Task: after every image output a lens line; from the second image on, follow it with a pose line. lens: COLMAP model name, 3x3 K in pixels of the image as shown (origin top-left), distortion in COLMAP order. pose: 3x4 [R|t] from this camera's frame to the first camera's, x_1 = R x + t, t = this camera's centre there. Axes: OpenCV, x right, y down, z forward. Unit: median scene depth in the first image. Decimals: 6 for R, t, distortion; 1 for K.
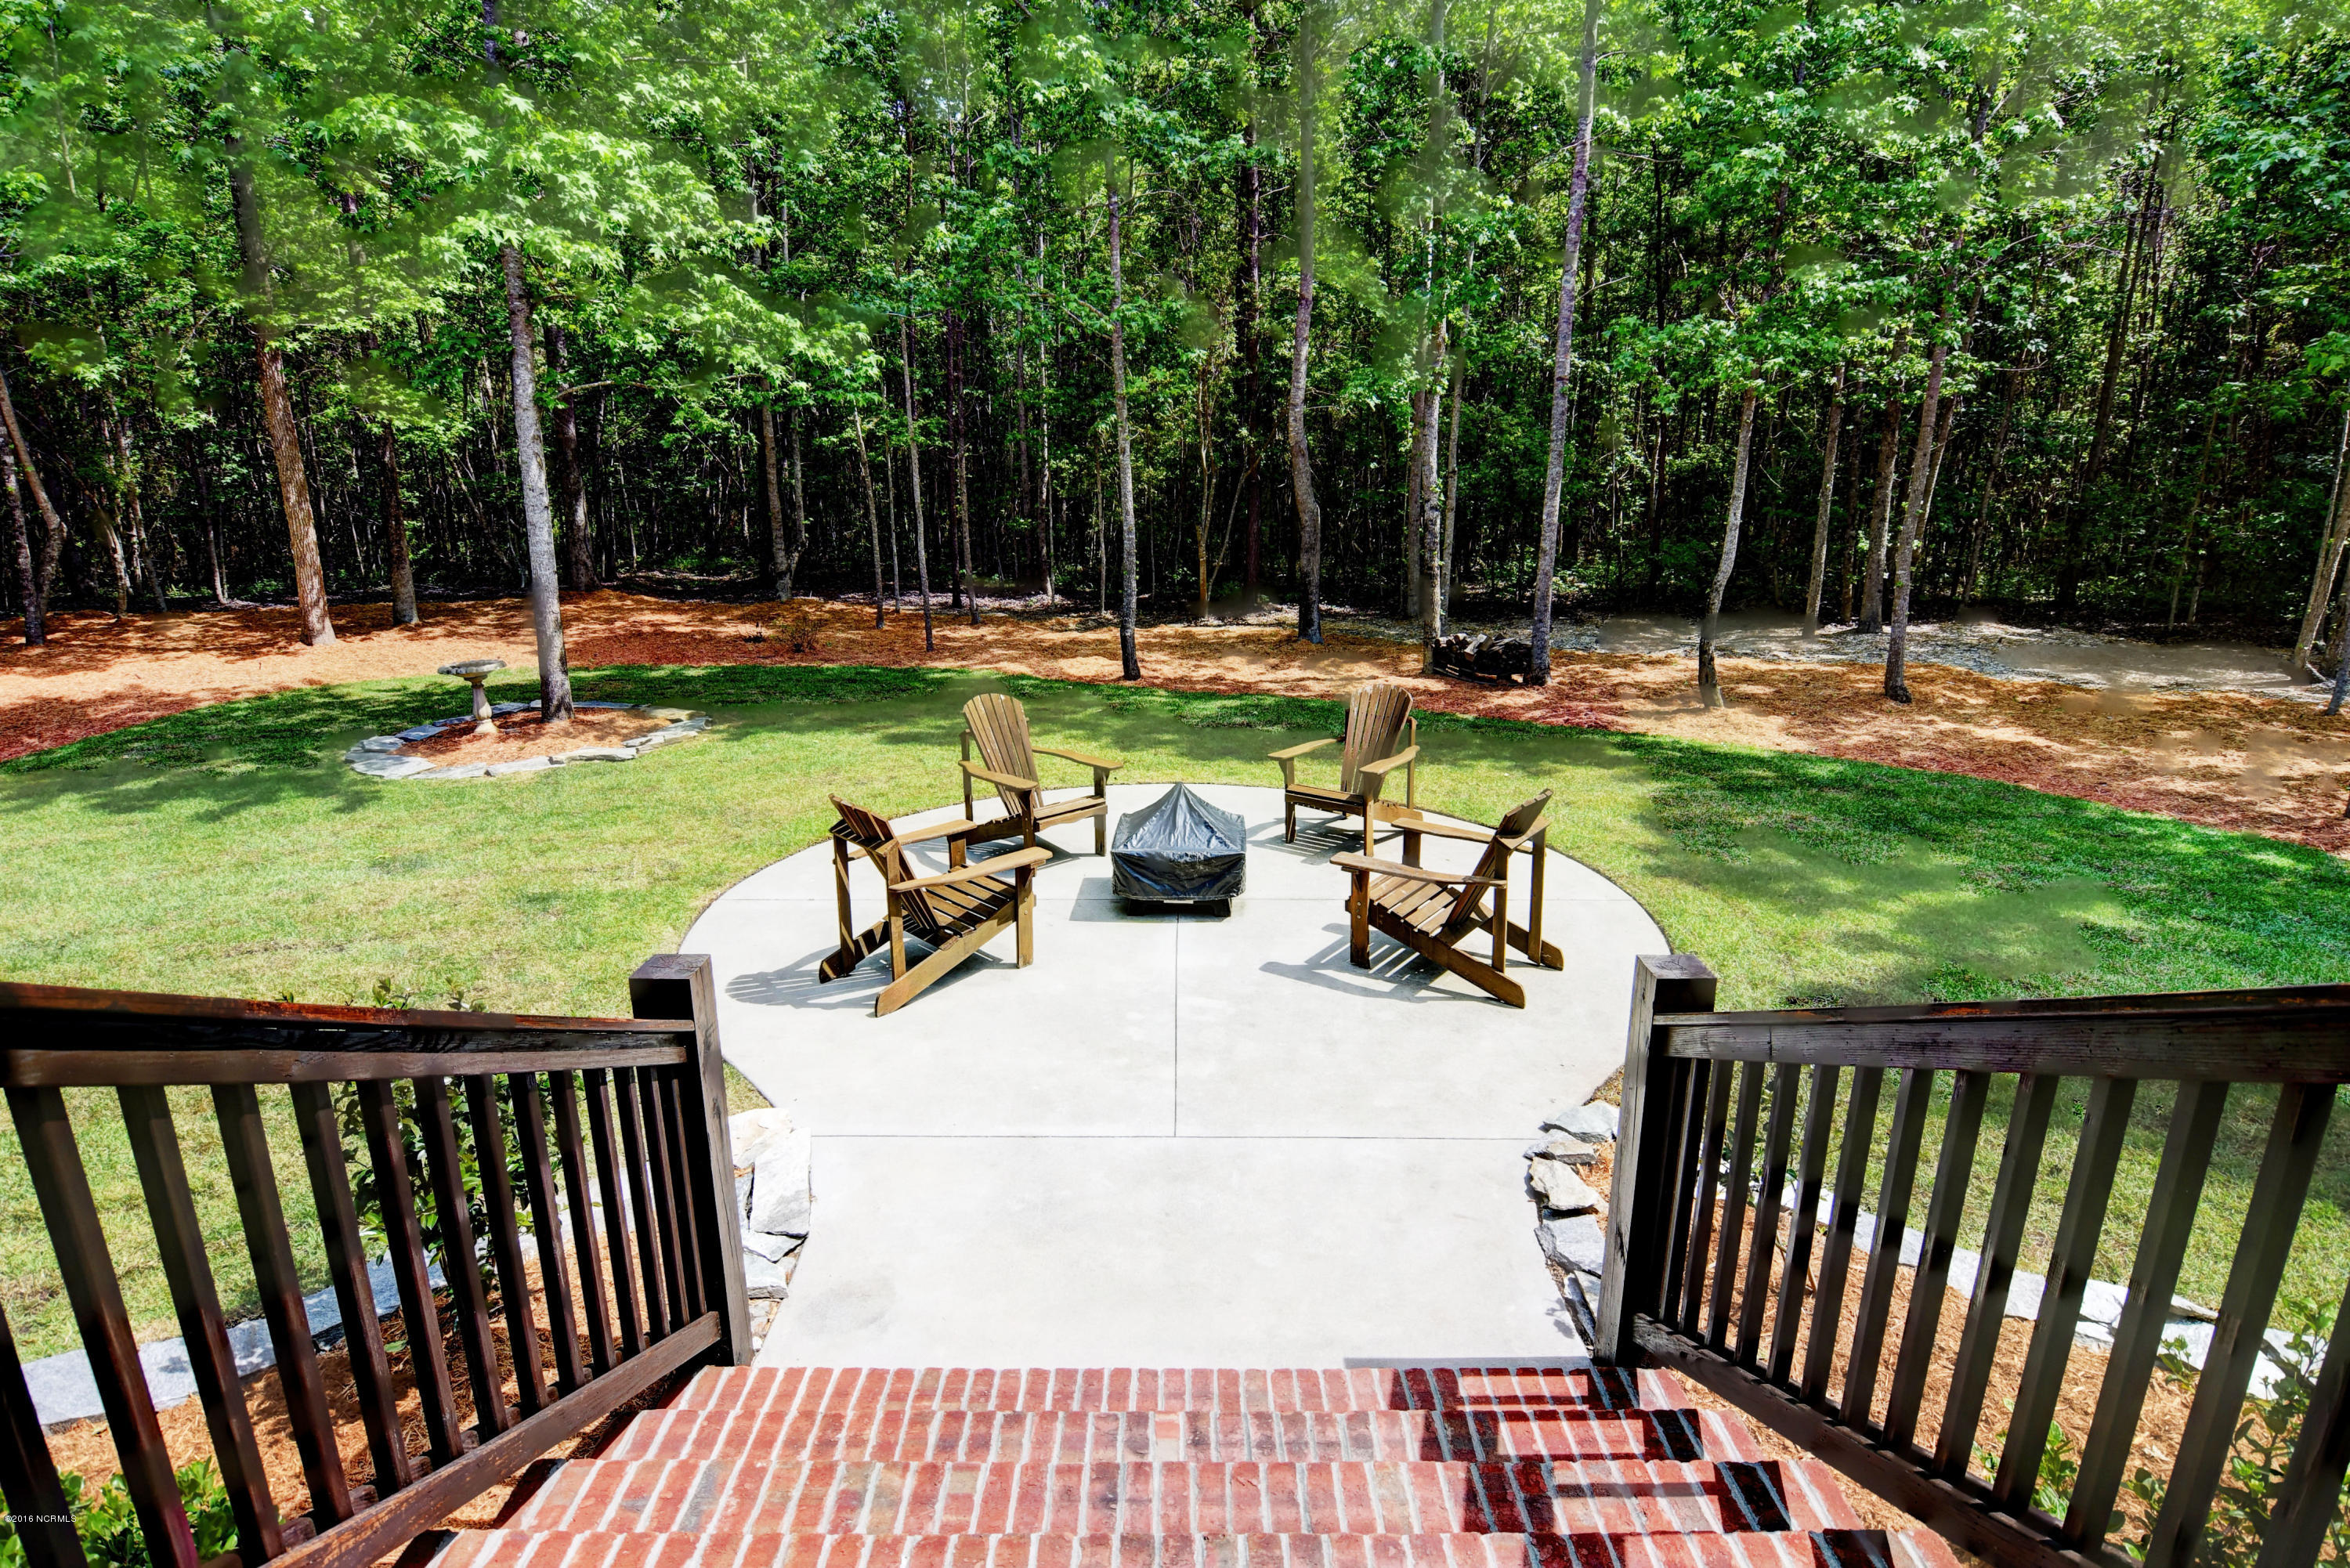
lens RADIAL K [[1264.1, 0, 1175.0], [0, 1264.1, 784.0], [0, 0, 1]] dist [0.014309, -0.037361]
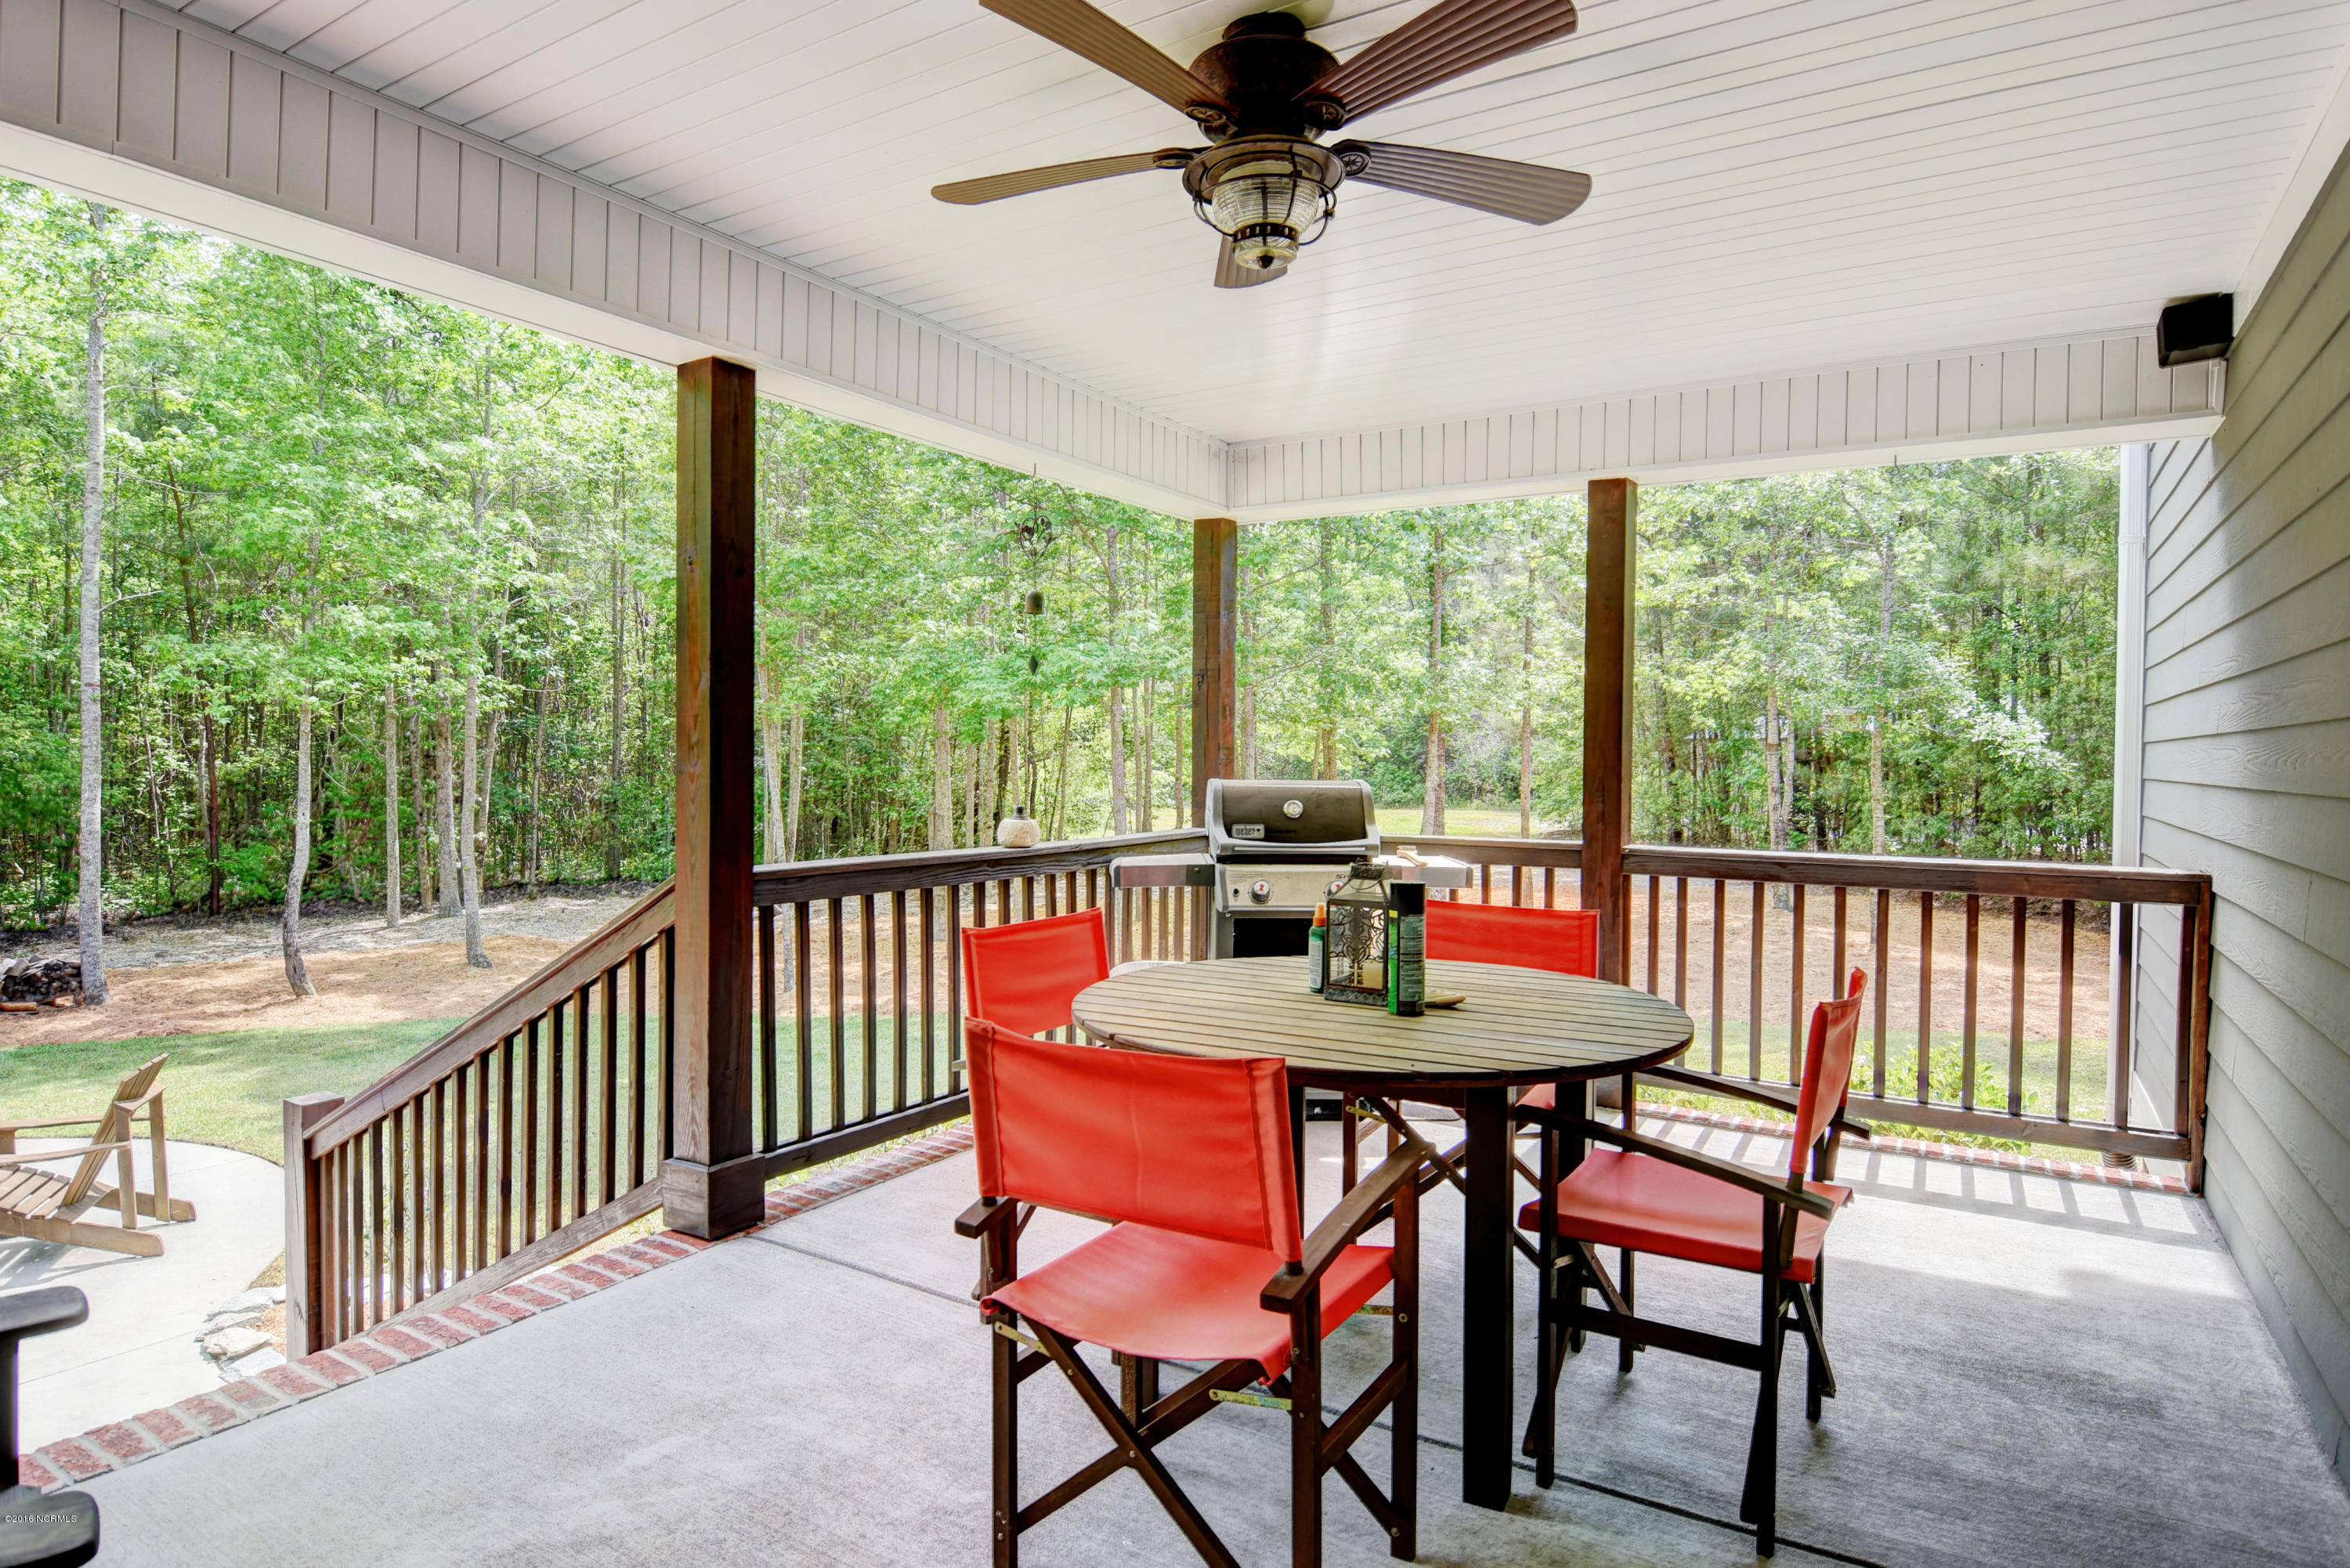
lens RADIAL K [[1291.4, 0, 1175.0], [0, 1291.4, 784.0], [0, 0, 1]] dist [-0.000207, -0.016372]
pose [[0.533381, -0.015600, 0.845731, -0.079706], [0.211133, 0.970639, -0.115252, 0.040428], [-0.819102, 0.240035, 0.521014, -0.166413]]
